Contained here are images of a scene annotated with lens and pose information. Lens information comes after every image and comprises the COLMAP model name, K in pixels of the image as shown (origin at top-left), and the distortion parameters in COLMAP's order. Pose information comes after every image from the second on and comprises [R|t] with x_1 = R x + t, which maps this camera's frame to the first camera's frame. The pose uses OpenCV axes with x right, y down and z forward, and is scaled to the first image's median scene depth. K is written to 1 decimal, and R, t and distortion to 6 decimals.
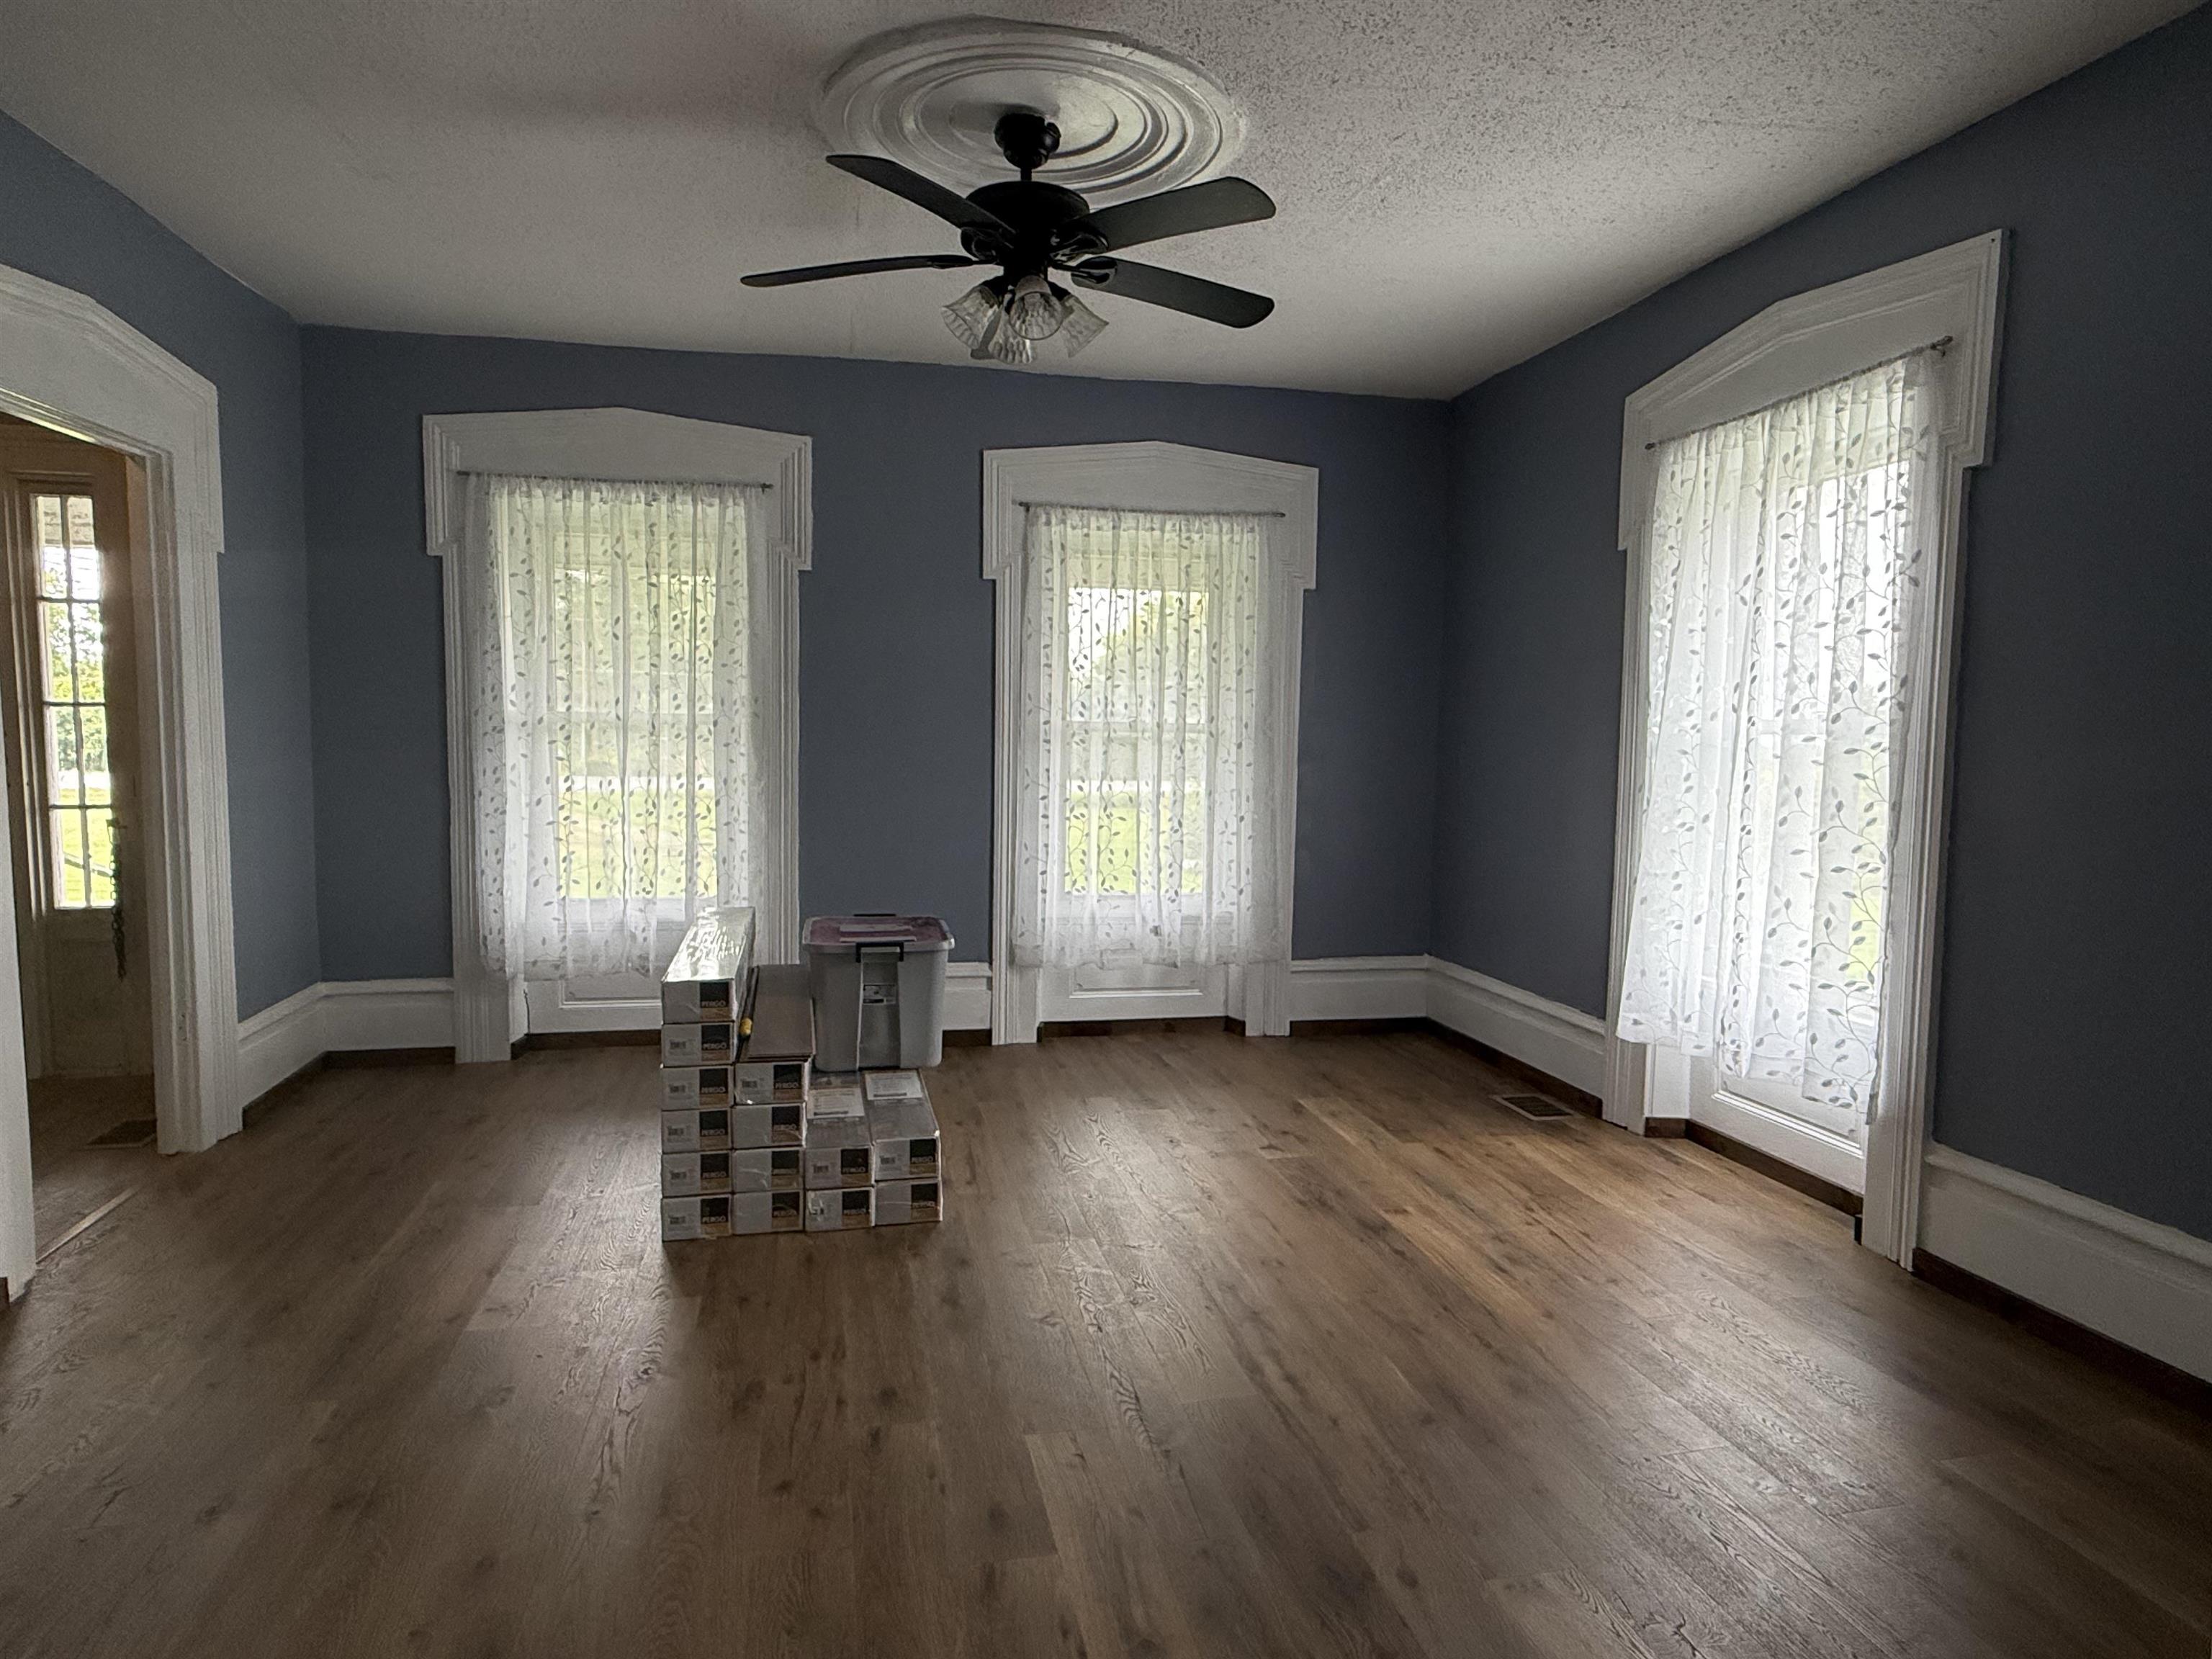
lens RADIAL K [[1280.8, 0, 1102.9], [0, 1280.8, 835.3], [0, 0, 1]] dist [-0.001396, -0.000536]
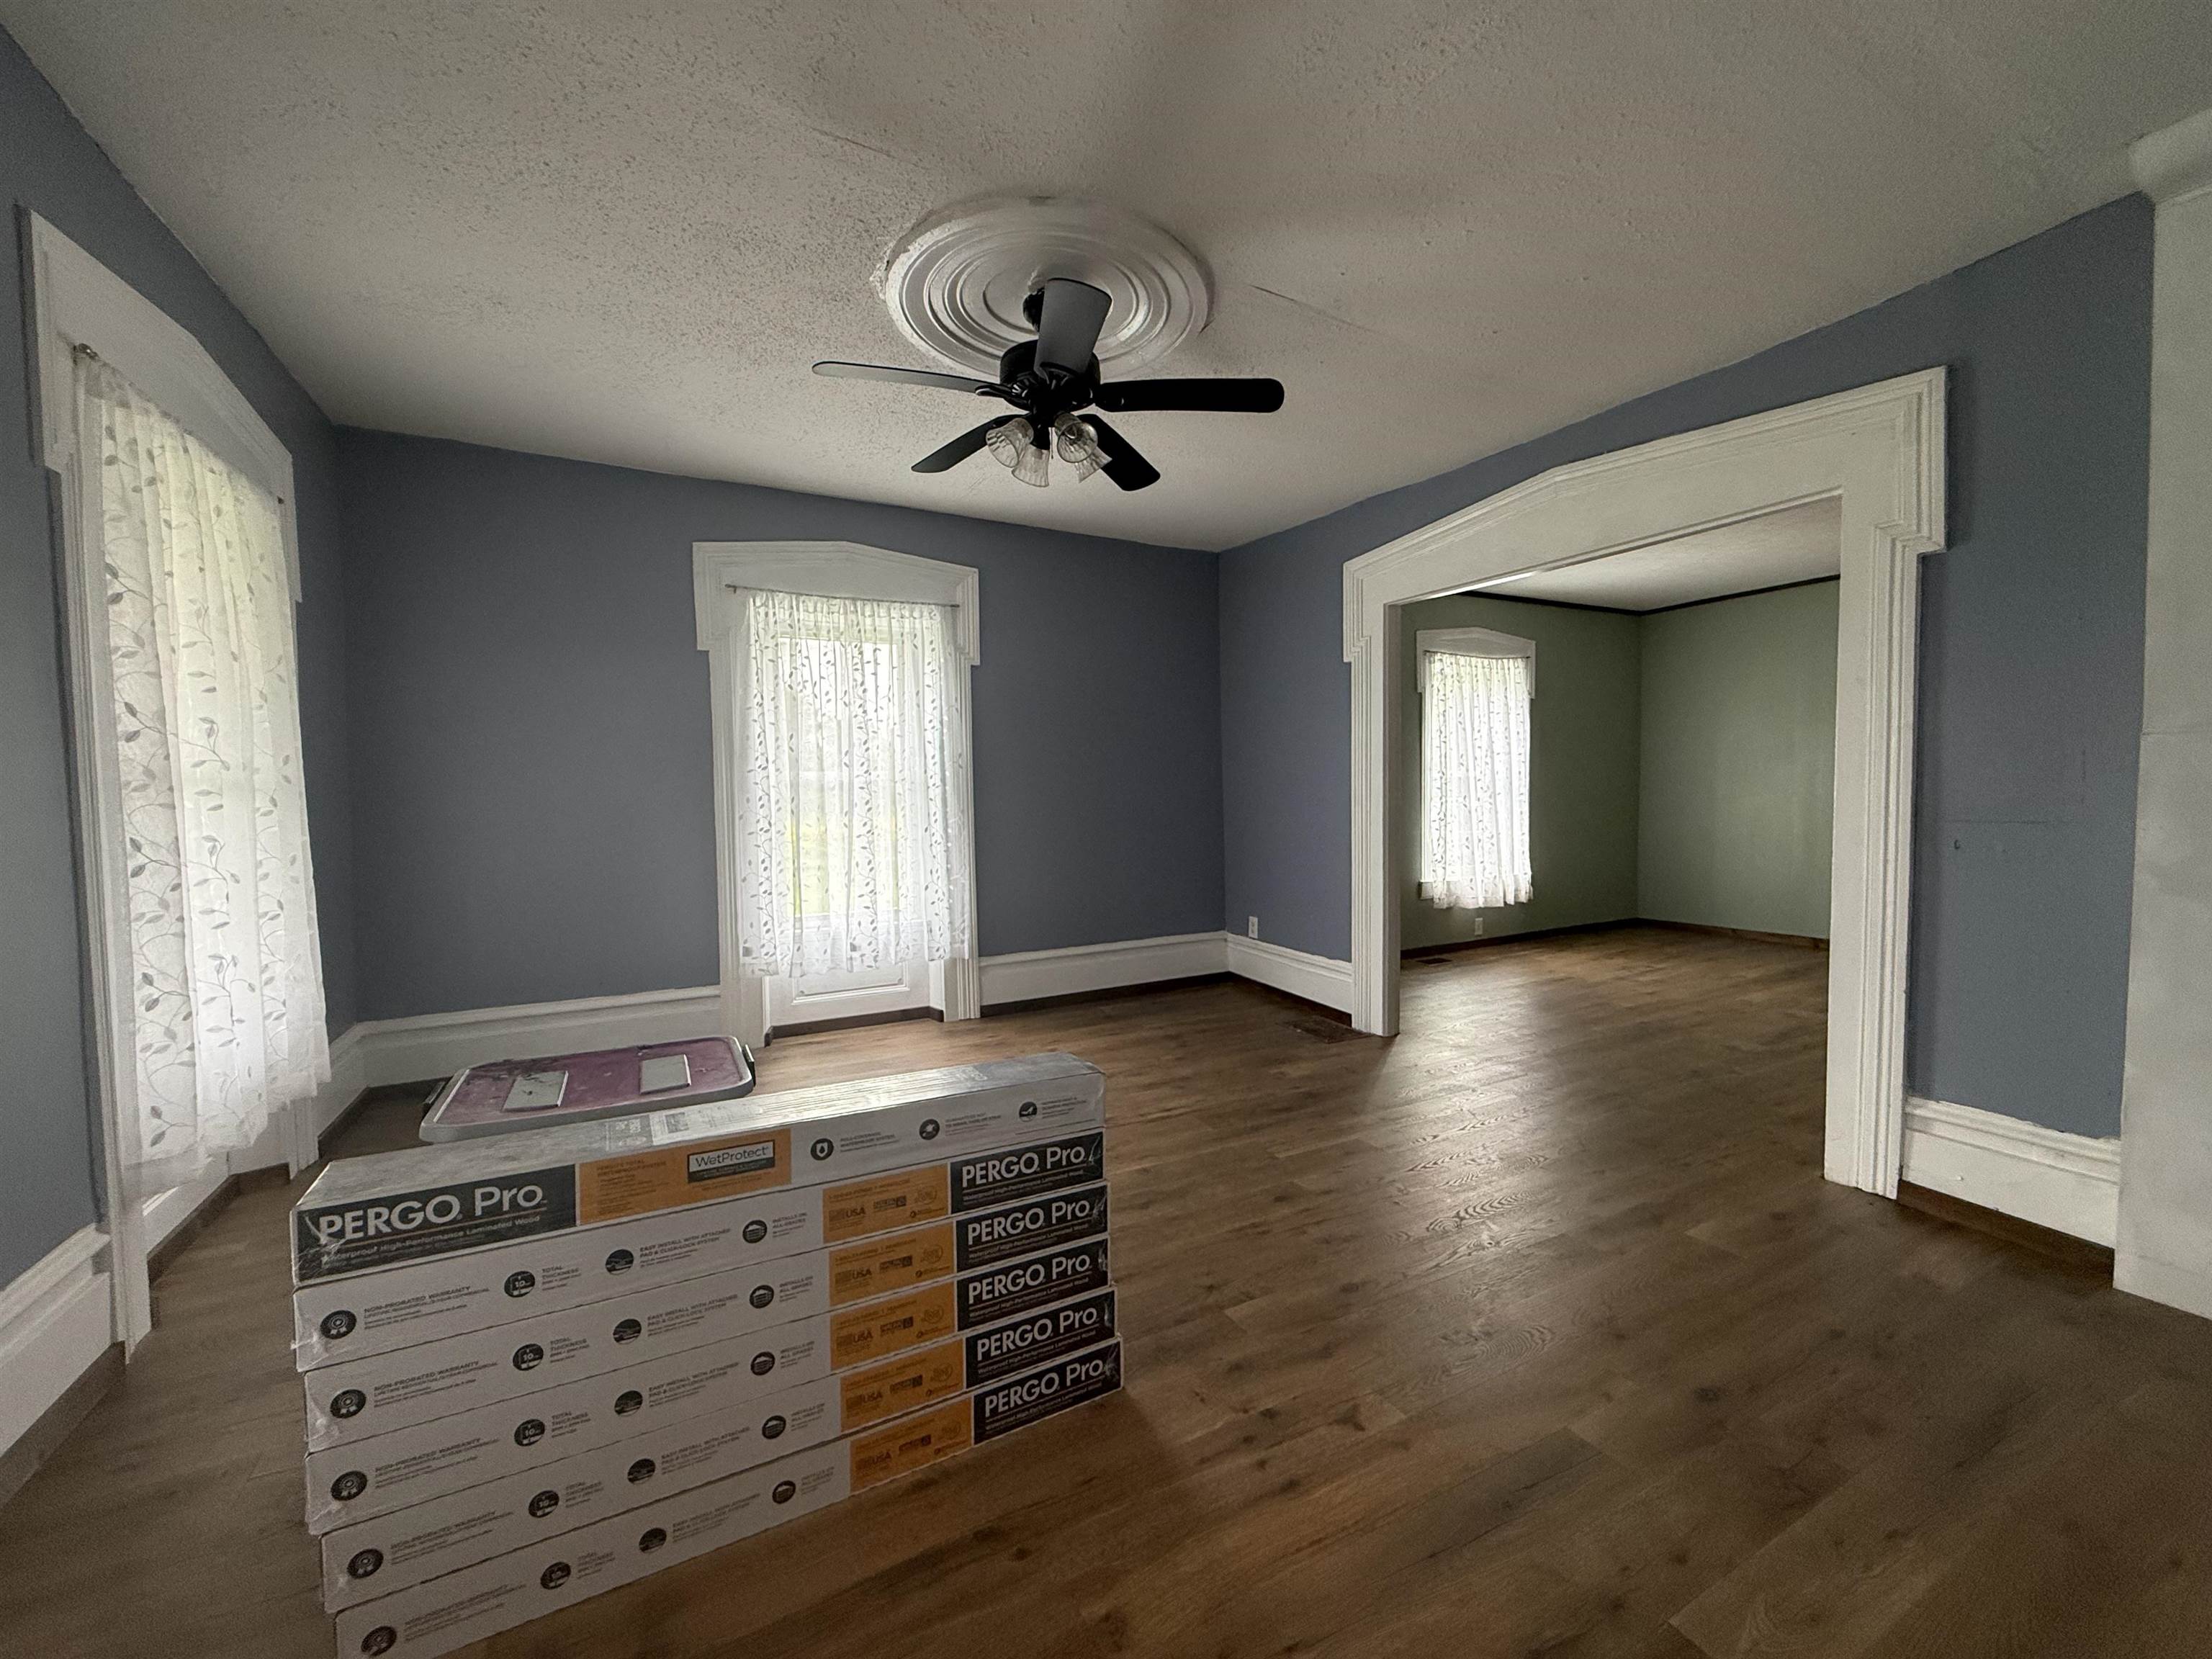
lens RADIAL K [[880.4, 0, 1105.8], [0, 880.4, 831.0], [0, 0, 1]] dist [-0.002080, 0.000387]
pose [[-0.275753, -0.052263, 0.959807, -0.594060], [0.086274, 0.993145, 0.078865, -0.057368], [-0.957349, 0.104554, -0.269354, 0.774876]]
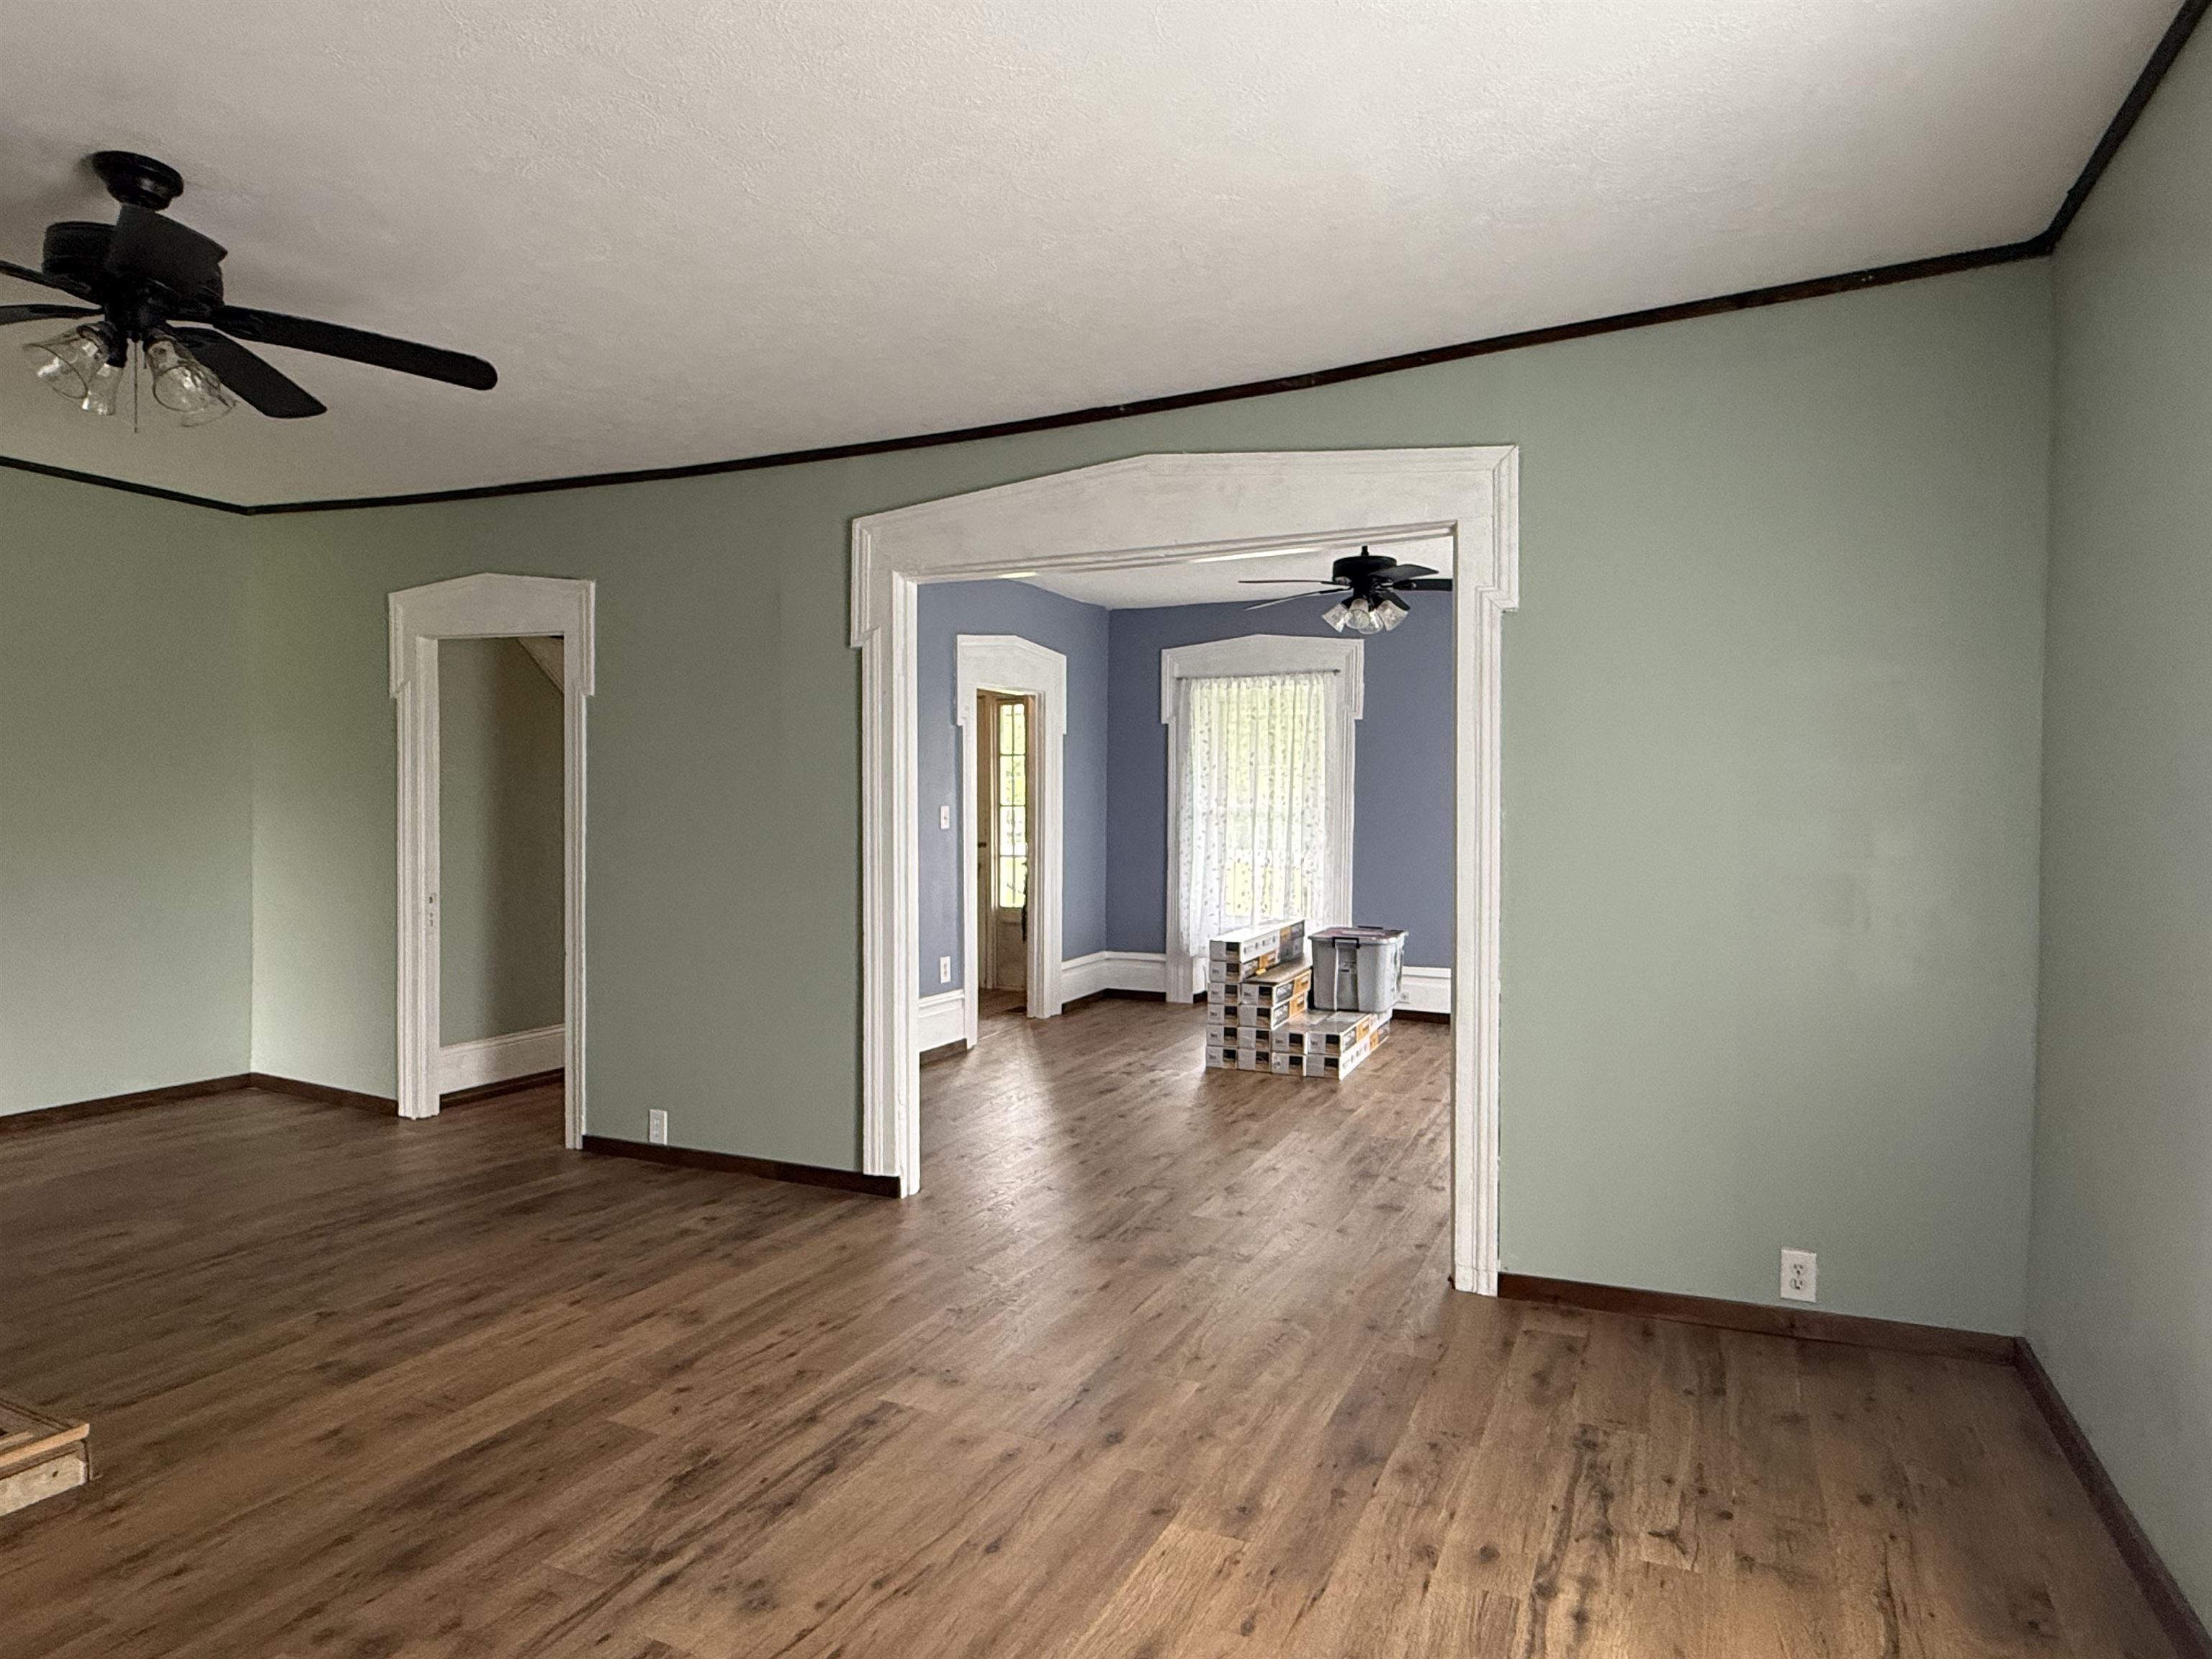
lens RADIAL K [[1280.8, 0, 1102.9], [0, 1280.8, 835.3], [0, 0, 1]] dist [-0.001396, -0.000536]
pose [[0.802248, 0.005163, -0.596968, 0.512718], [-0.043422, 0.997819, -0.049723, 0.038489], [0.595409, 0.065812, 0.800722, -0.525240]]
